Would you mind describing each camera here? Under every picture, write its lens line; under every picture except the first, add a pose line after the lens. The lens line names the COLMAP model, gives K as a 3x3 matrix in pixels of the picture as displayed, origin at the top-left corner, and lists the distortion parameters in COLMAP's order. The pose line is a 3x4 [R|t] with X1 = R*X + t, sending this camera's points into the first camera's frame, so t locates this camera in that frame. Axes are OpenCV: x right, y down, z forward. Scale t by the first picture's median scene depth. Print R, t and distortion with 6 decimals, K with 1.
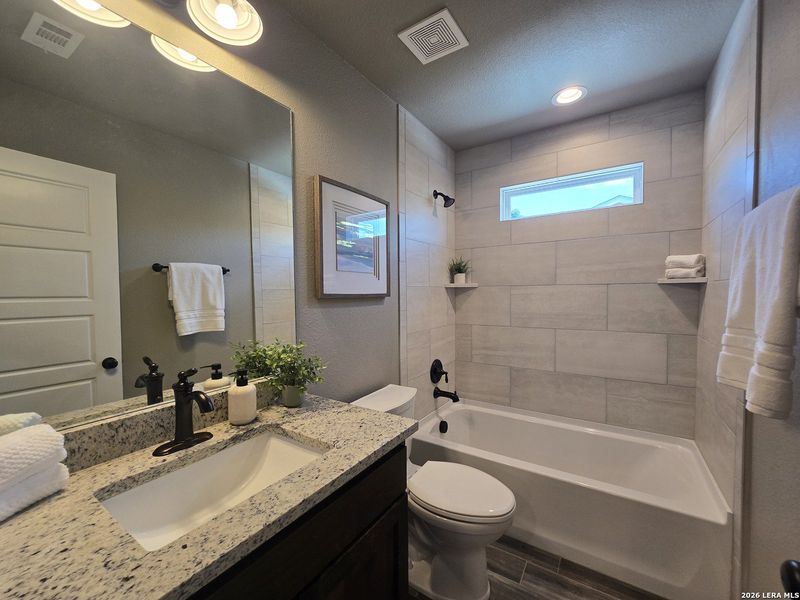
lens RADIAL K [[328.5, 0, 381.8], [0, 328.5, 311.5], [0, 0, 1]] dist [0.001435, -0.001139]
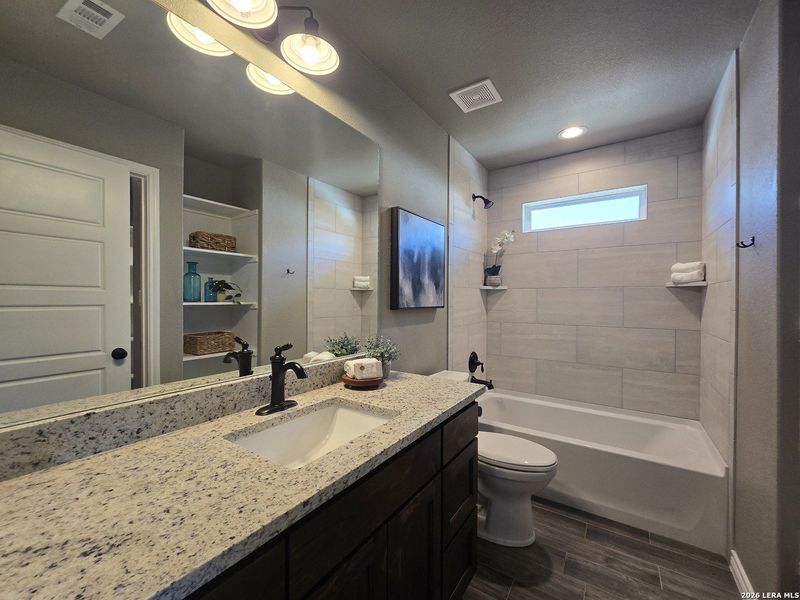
lens RADIAL K [[328.5, 0, 398.5], [0, 328.5, 300.9], [0, 0, 1]] dist [0.001435, -0.001139]
pose [[0.998629, 0.042556, 0.030496, -0.163676], [-0.041177, 0.998160, -0.044515, 0.040270], [-0.032335, 0.043199, 0.998543, -0.159231]]
